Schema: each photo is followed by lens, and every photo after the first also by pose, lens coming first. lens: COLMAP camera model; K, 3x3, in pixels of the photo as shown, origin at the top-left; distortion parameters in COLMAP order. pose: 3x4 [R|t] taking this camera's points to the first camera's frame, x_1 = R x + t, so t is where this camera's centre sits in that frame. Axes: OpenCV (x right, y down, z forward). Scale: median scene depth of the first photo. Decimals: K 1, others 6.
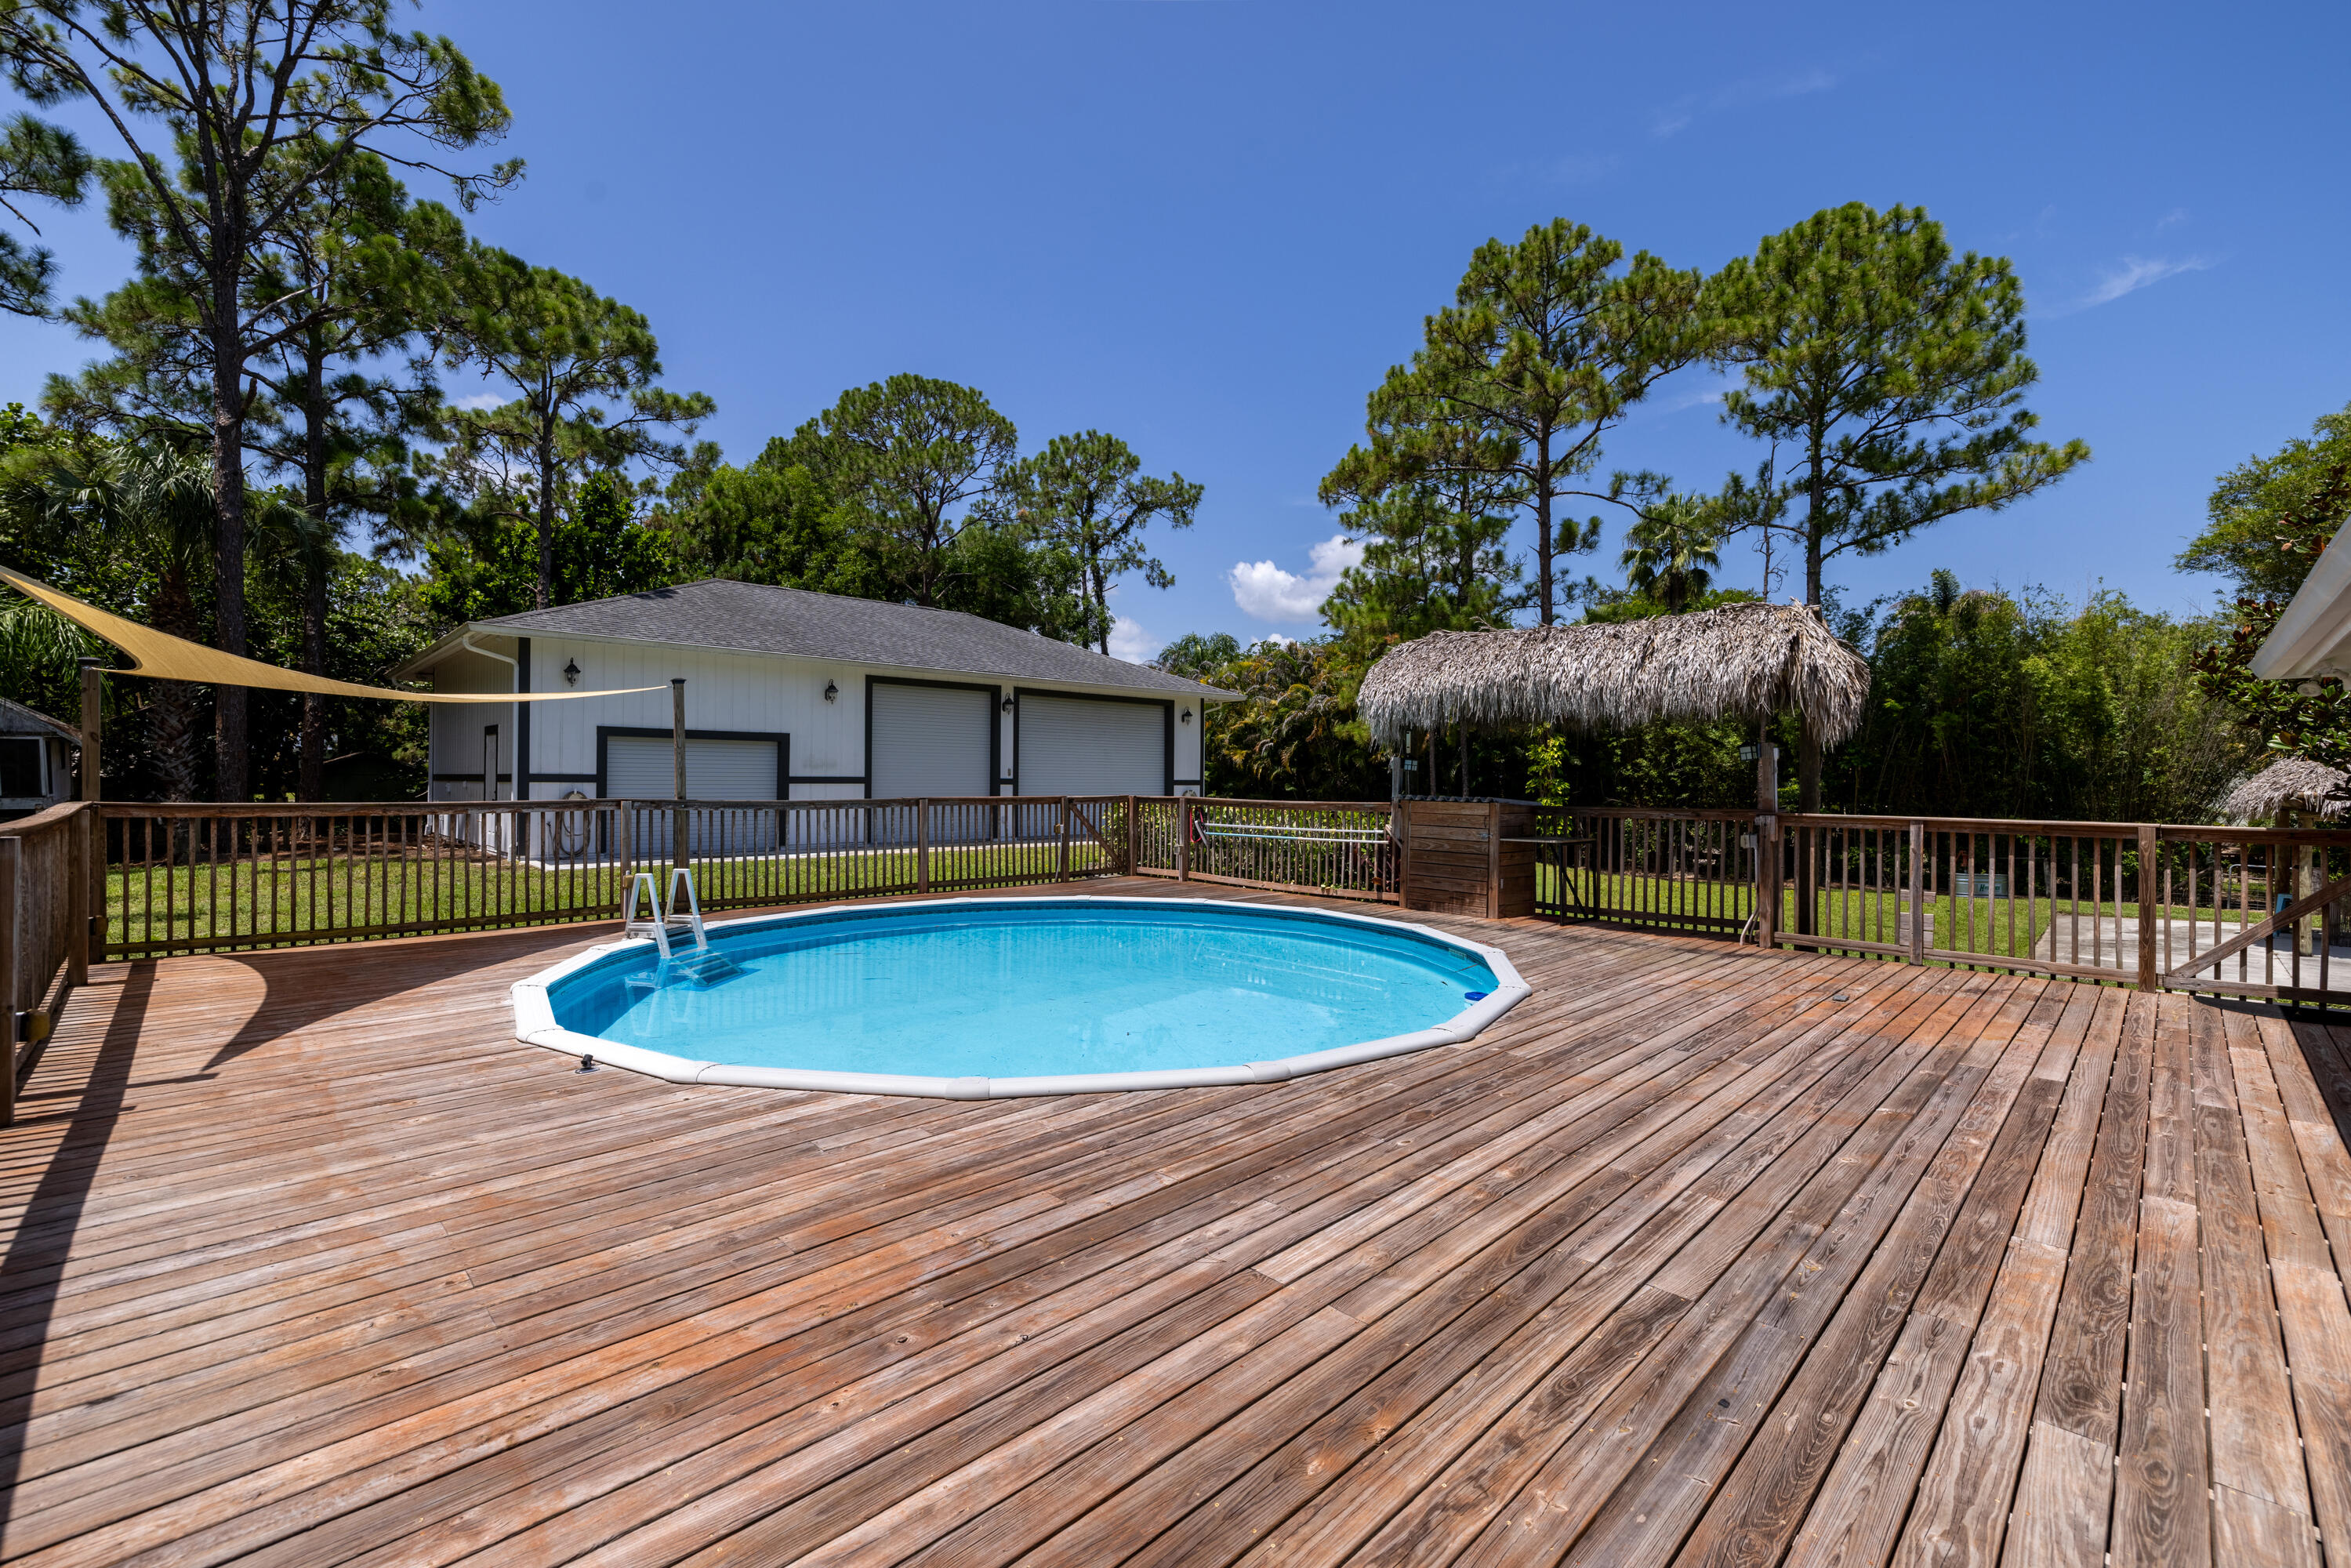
lens RADIAL K [[992.8, 0, 1156.6], [0, 992.8, 775.9], [0, 0, 1]] dist [0.002847, 0.001001]
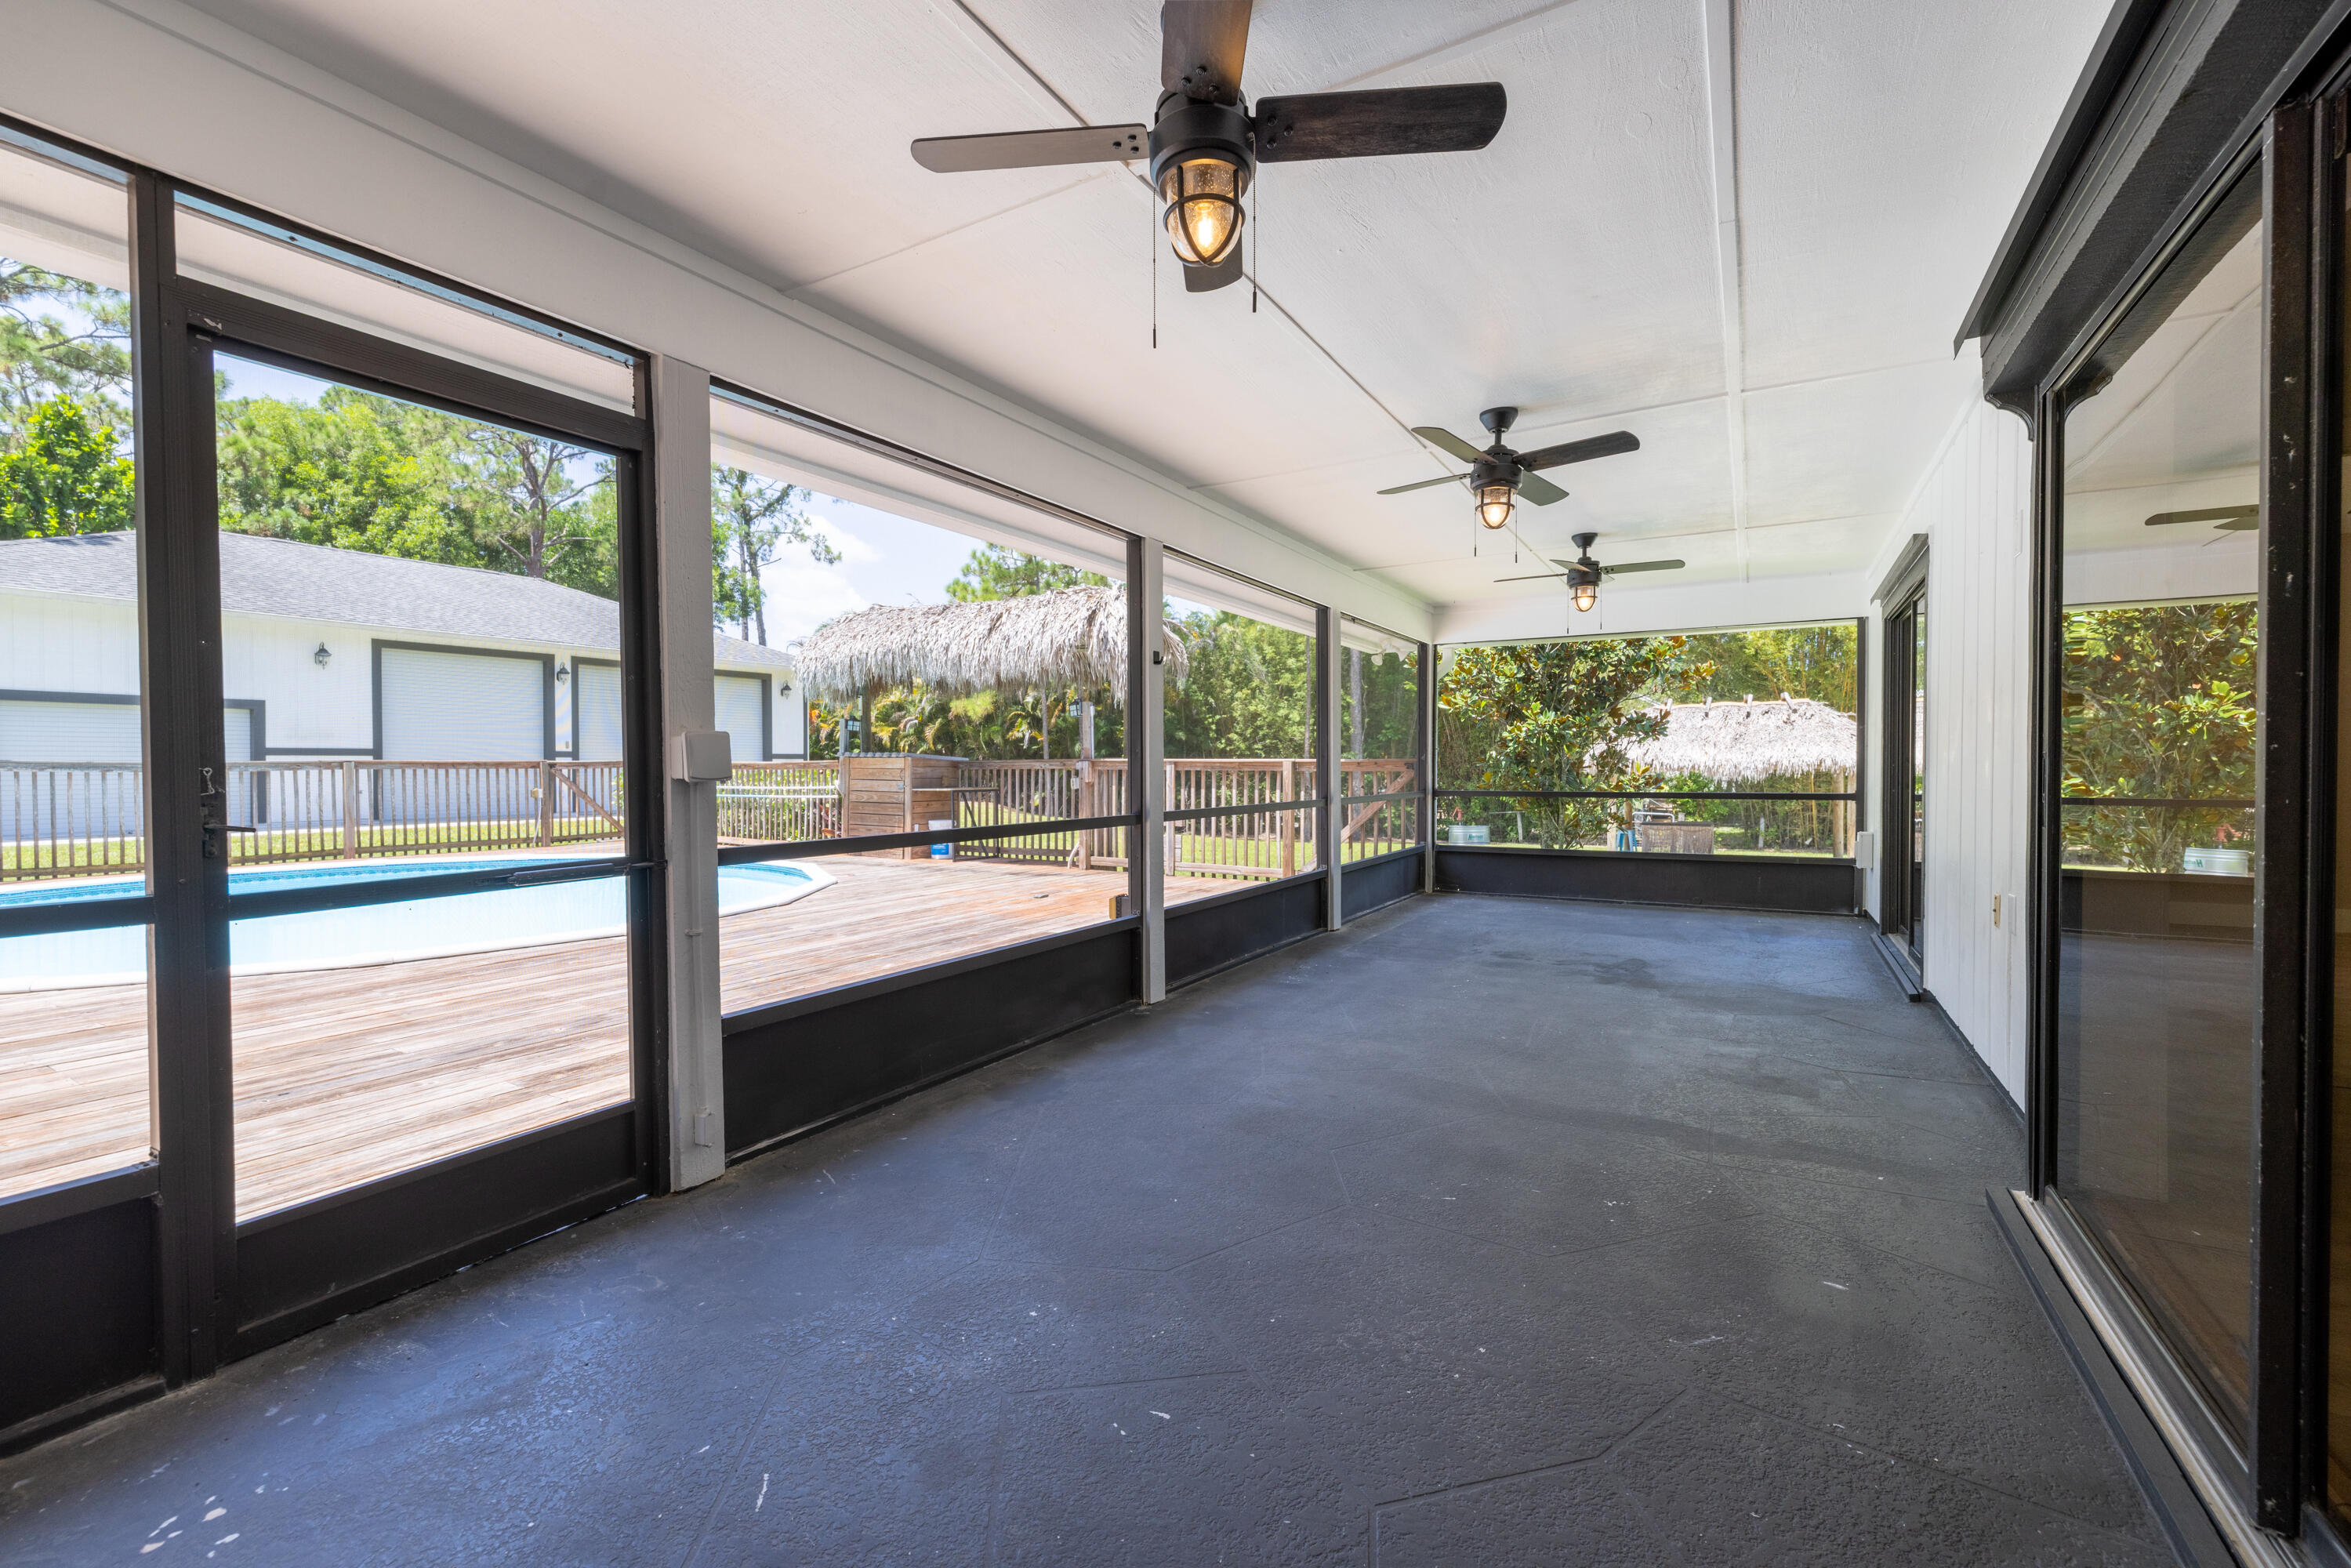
lens RADIAL K [[992.8, 0, 1165.8], [0, 992.8, 786.3], [0, 0, 1]] dist [0.002847, 0.001001]
pose [[0.967731, -0.014393, 0.251576, 0.131630], [0.008134, 0.999631, 0.025902, 0.012779], [-0.251856, -0.023020, 0.967491, -0.064250]]
